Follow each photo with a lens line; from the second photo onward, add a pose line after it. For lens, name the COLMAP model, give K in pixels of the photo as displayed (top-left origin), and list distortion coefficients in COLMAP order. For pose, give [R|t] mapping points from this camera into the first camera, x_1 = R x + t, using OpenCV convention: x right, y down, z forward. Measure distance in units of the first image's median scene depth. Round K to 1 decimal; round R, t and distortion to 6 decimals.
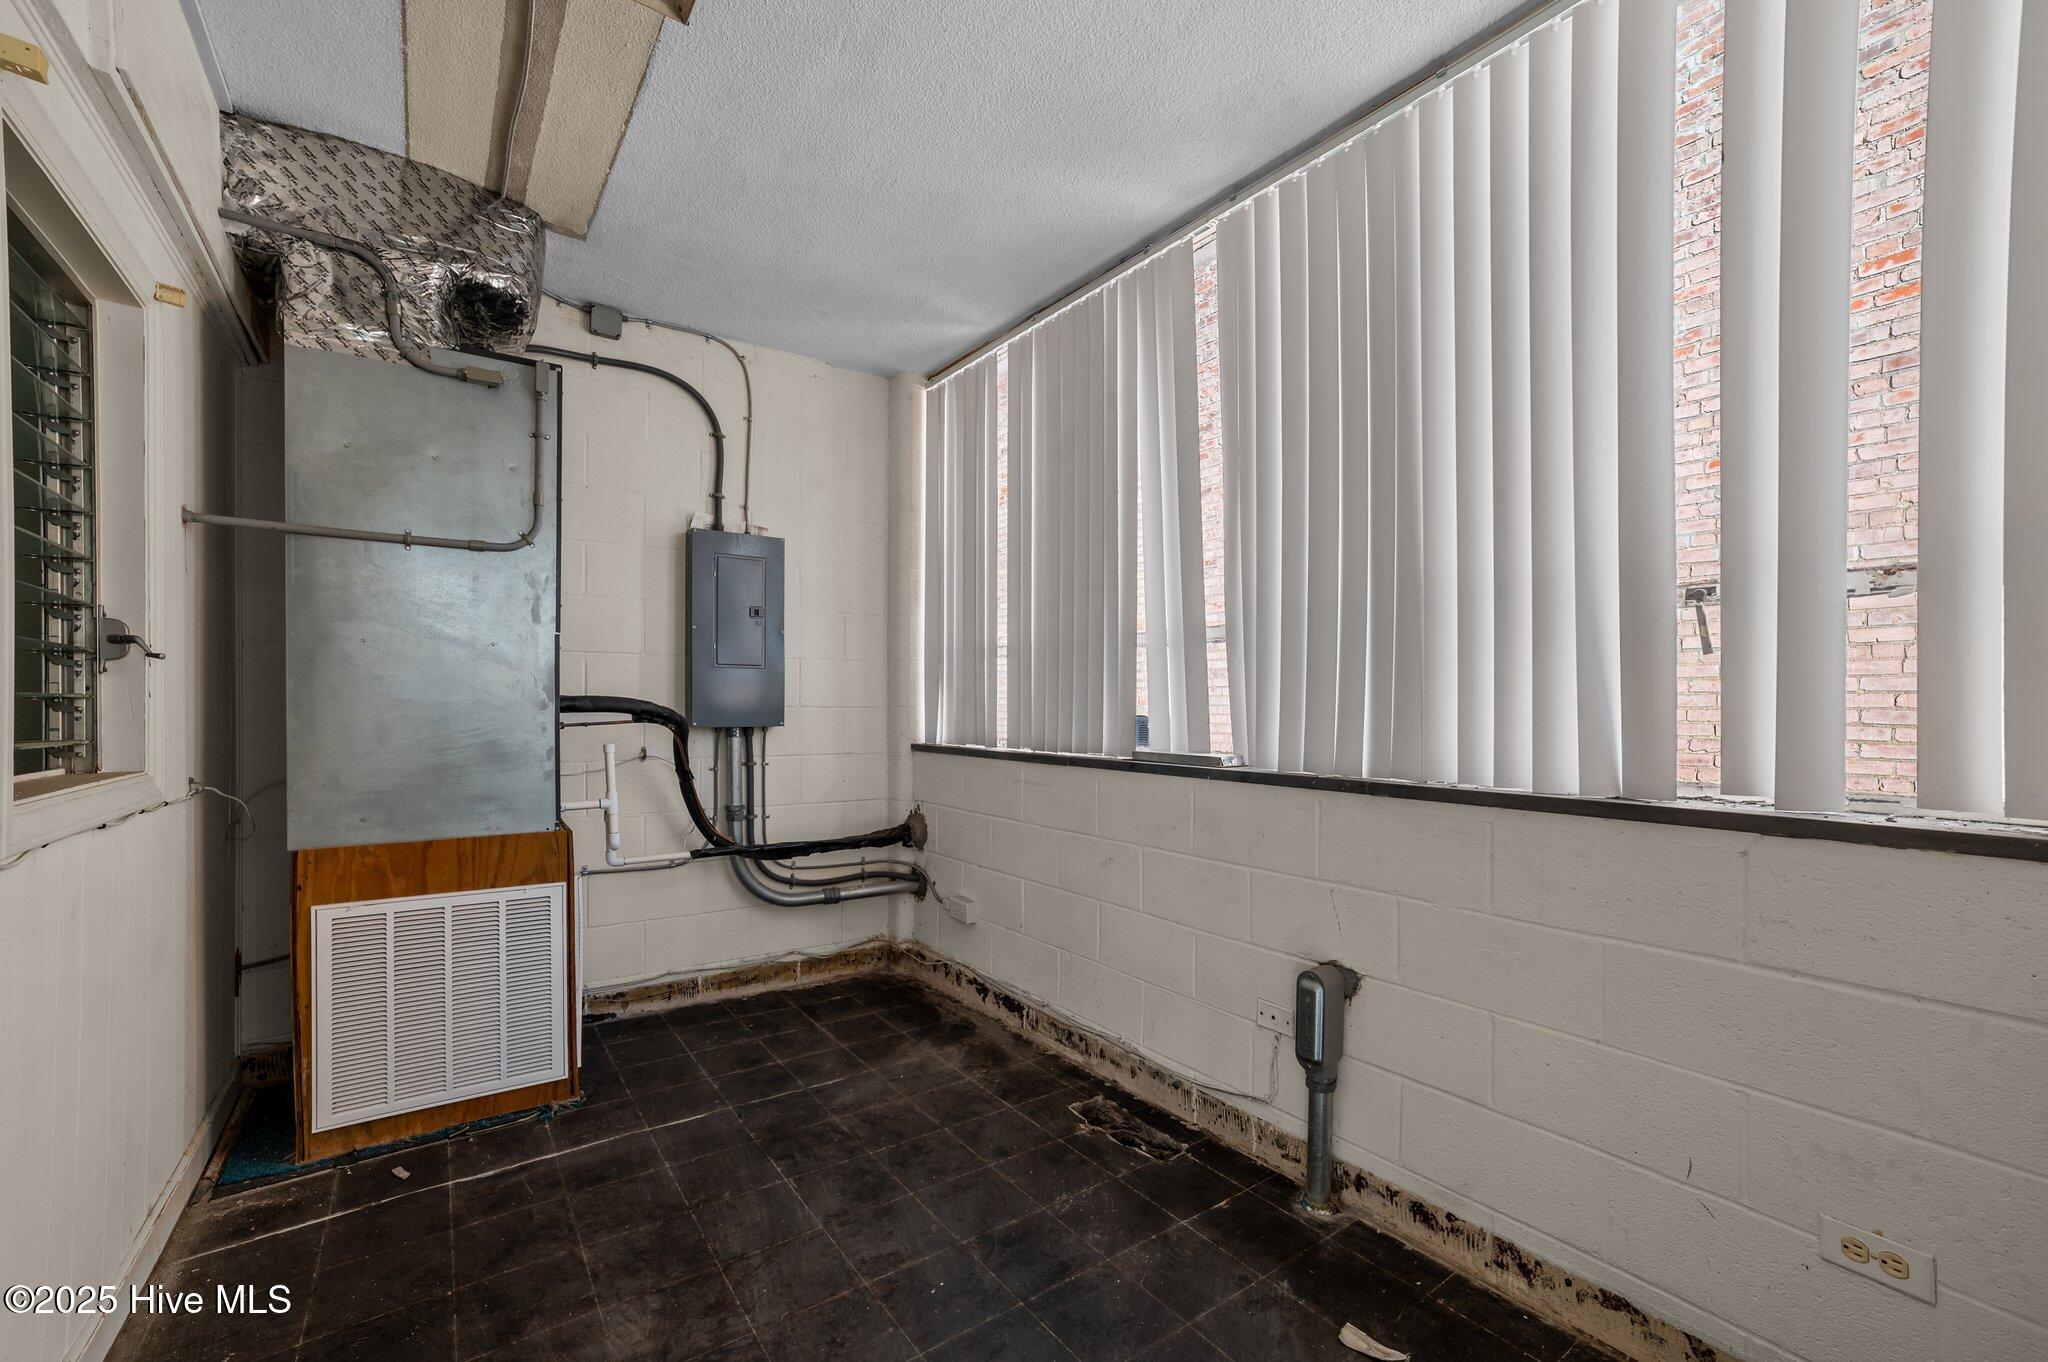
lens RADIAL K [[801.7, 0, 1036.4], [0, 801.7, 691.8], [0, 0, 1]] dist [-0.011454, 0.001536]
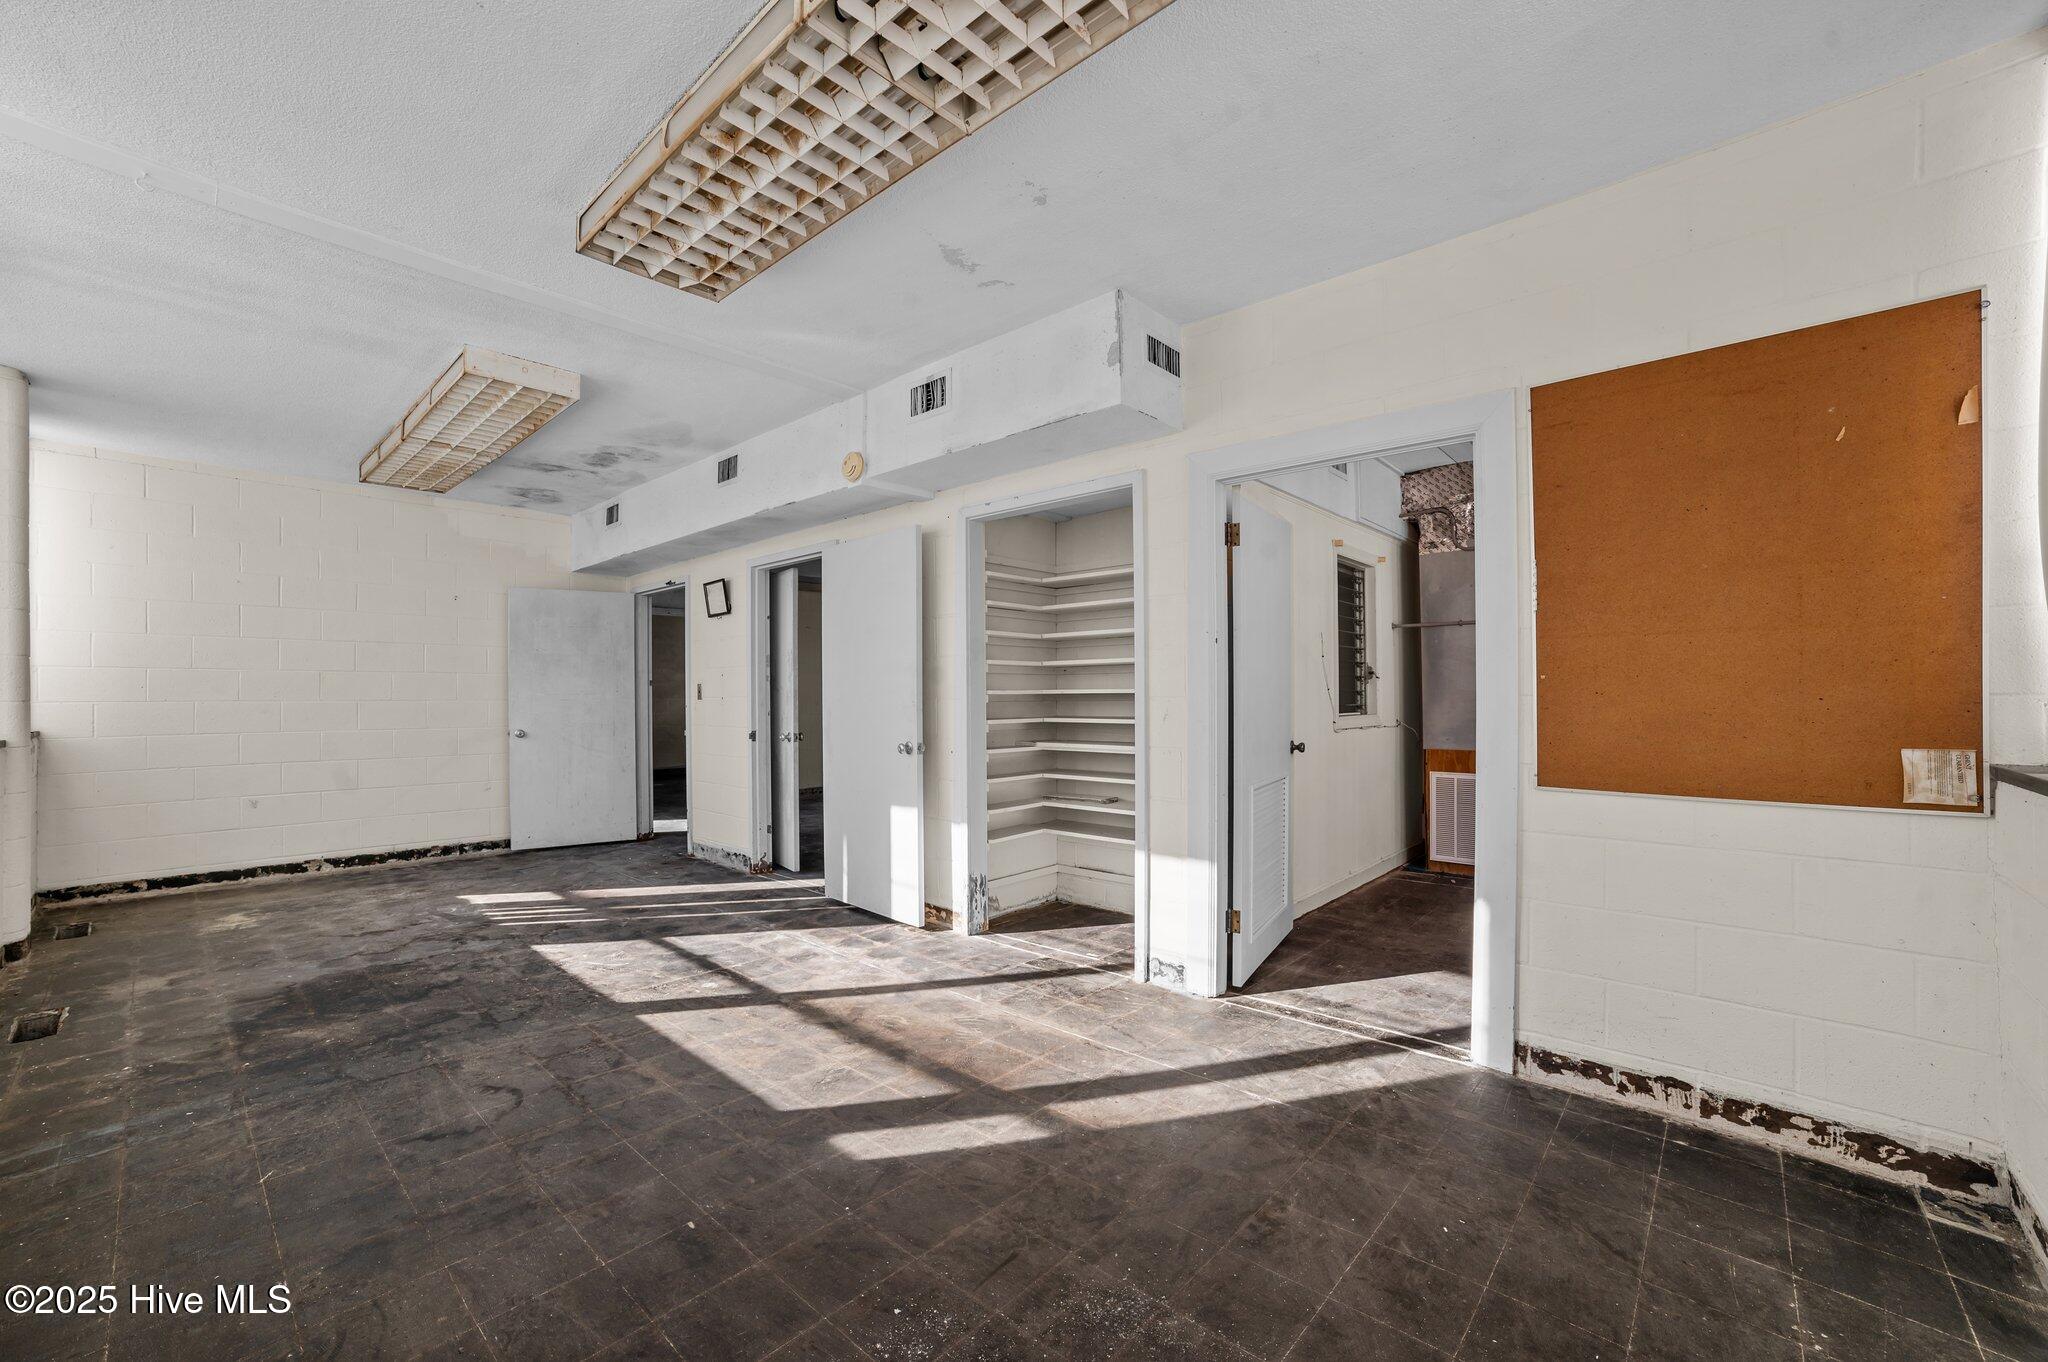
lens RADIAL K [[801.7, 0, 1025.9], [0, 801.7, 694.4], [0, 0, 1]] dist [-0.011454, 0.001536]
pose [[0.199669, -0.010355, -0.979809, 1.358398], [0.013640, 0.999877, -0.007787, 0.021836], [0.979768, -0.011810, 0.199786, -0.794730]]
